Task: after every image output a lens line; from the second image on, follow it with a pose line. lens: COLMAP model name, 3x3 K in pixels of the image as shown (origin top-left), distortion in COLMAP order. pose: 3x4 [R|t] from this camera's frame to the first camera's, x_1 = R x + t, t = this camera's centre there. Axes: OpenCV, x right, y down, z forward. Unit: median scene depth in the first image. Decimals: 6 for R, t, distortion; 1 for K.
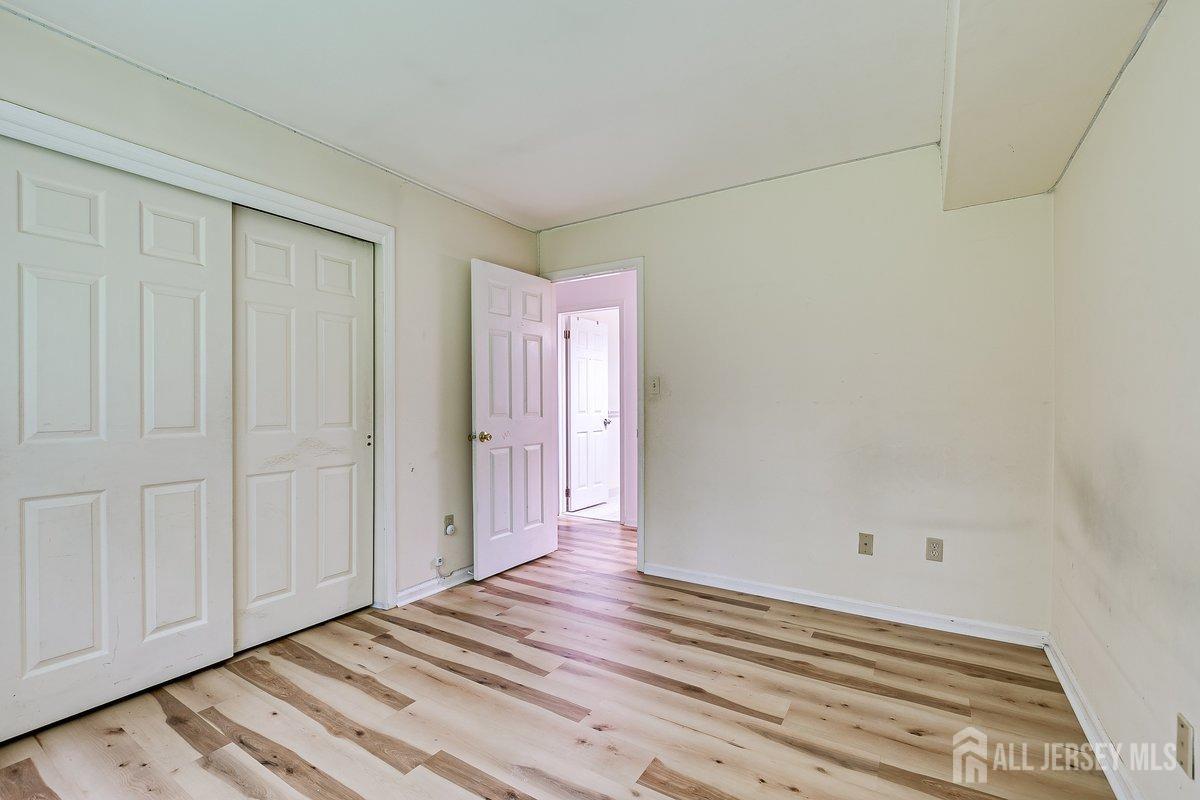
lens RADIAL K [[511.5, 0, 604.3], [0, 511.5, 403.3], [0, 0, 1]] dist [-0.024871, 0.000273]
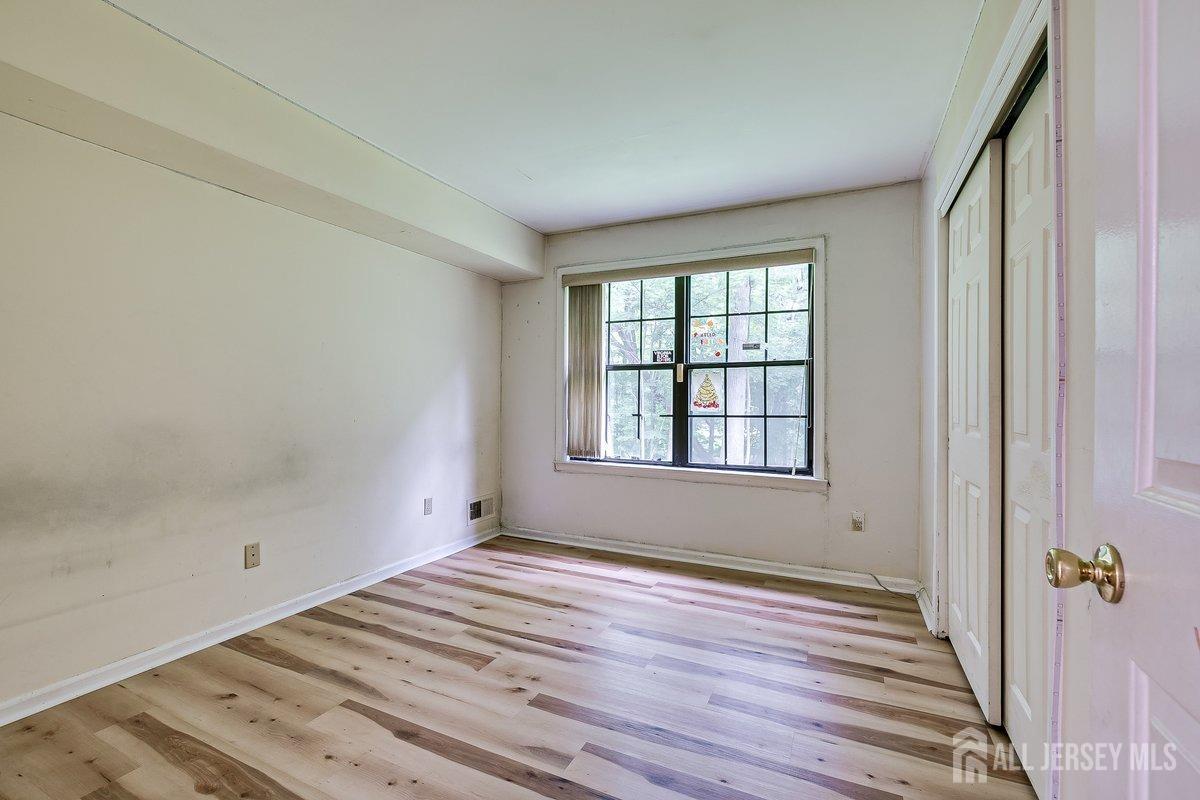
lens RADIAL K [[511.5, 0, 600.2], [0, 511.5, 400.4], [0, 0, 1]] dist [-0.024871, 0.000273]
pose [[-0.993437, -0.004536, -0.114292, -0.054321], [-0.004155, 0.999985, -0.003576, 0.006240], [0.114306, -0.003078, -0.993441, 2.121737]]
